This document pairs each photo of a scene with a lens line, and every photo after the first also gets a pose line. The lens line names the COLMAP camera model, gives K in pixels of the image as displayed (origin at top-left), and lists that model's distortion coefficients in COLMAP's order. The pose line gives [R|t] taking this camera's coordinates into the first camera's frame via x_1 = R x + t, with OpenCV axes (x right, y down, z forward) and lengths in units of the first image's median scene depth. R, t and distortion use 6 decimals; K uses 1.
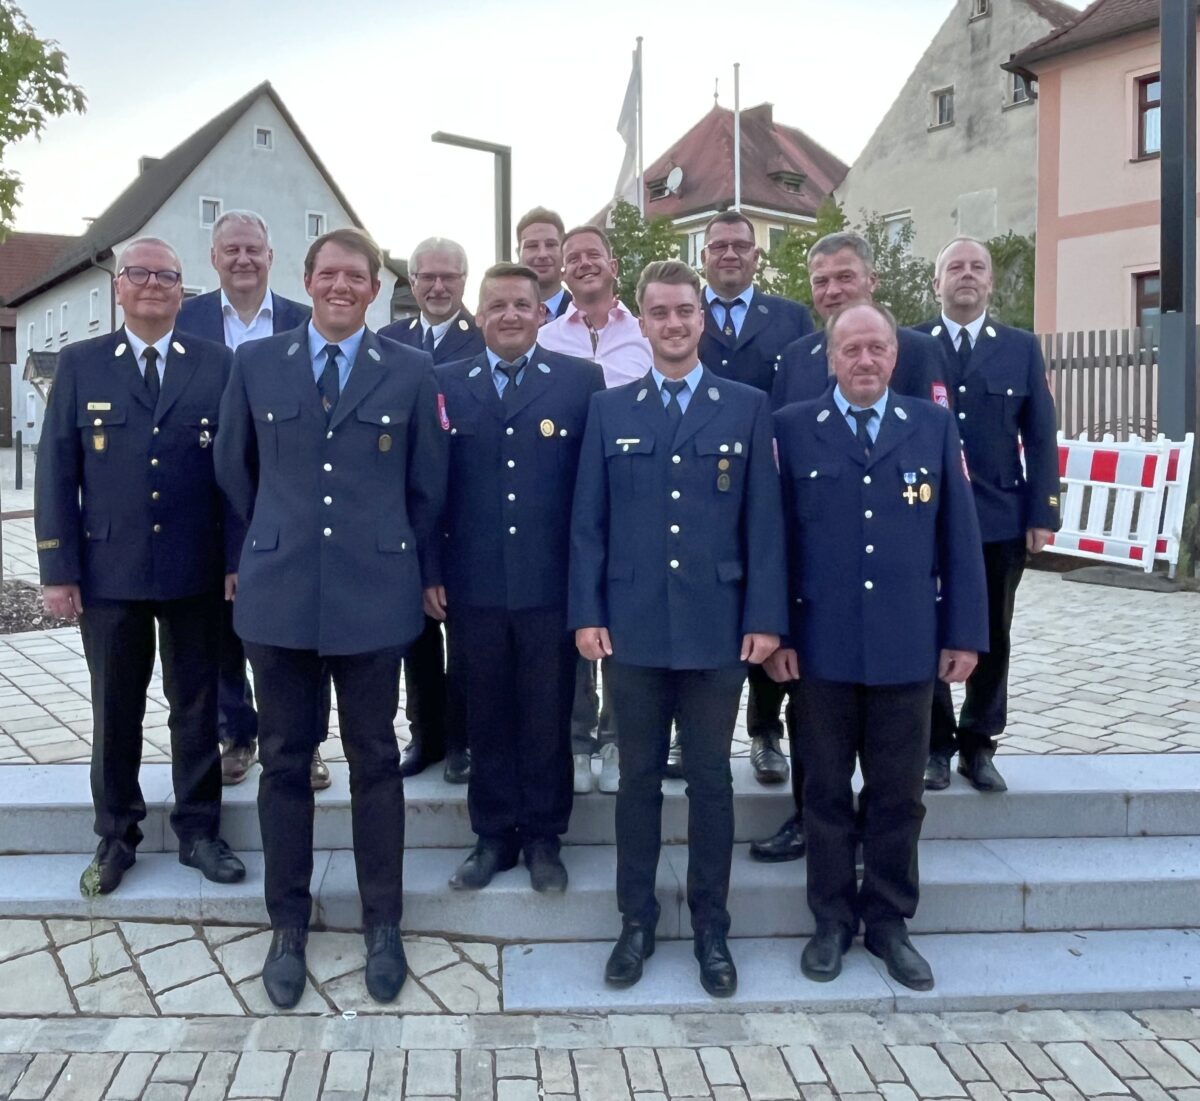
lens RADIAL K [[1100.3, 0, 545.3], [0, 1100.3, 489.0], [0, 0, 1]] dist [0.001203, -0.006947]
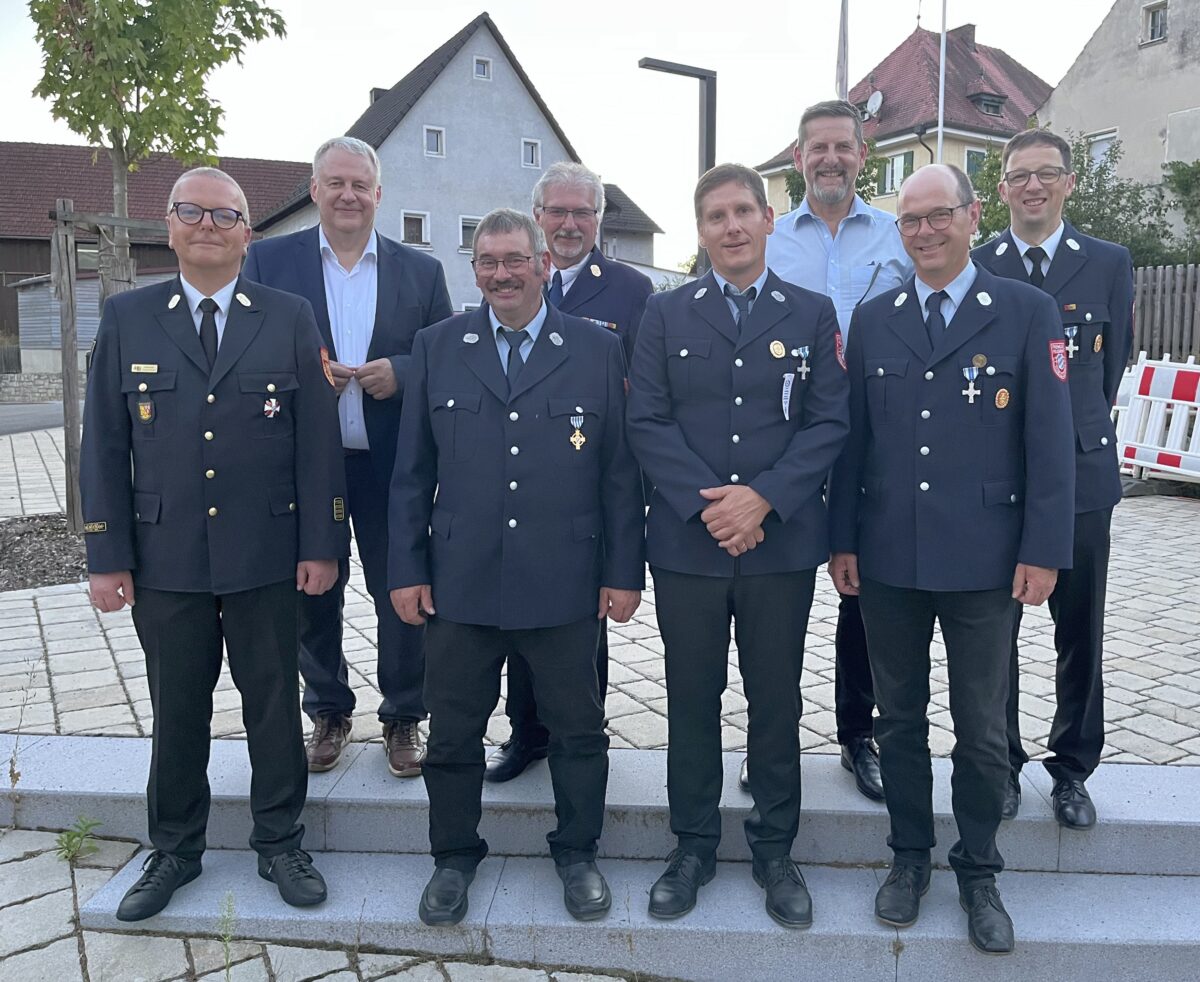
lens RADIAL K [[998.1, 0, 652.4], [0, 998.1, 467.1], [0, 0, 1]] dist [0.084480, -0.108200]
pose [[0.995938, 0.018311, -0.088161, -0.006001], [-0.012178, 0.997500, 0.069613, -0.055234], [0.089215, -0.068256, 0.993671, 0.215379]]
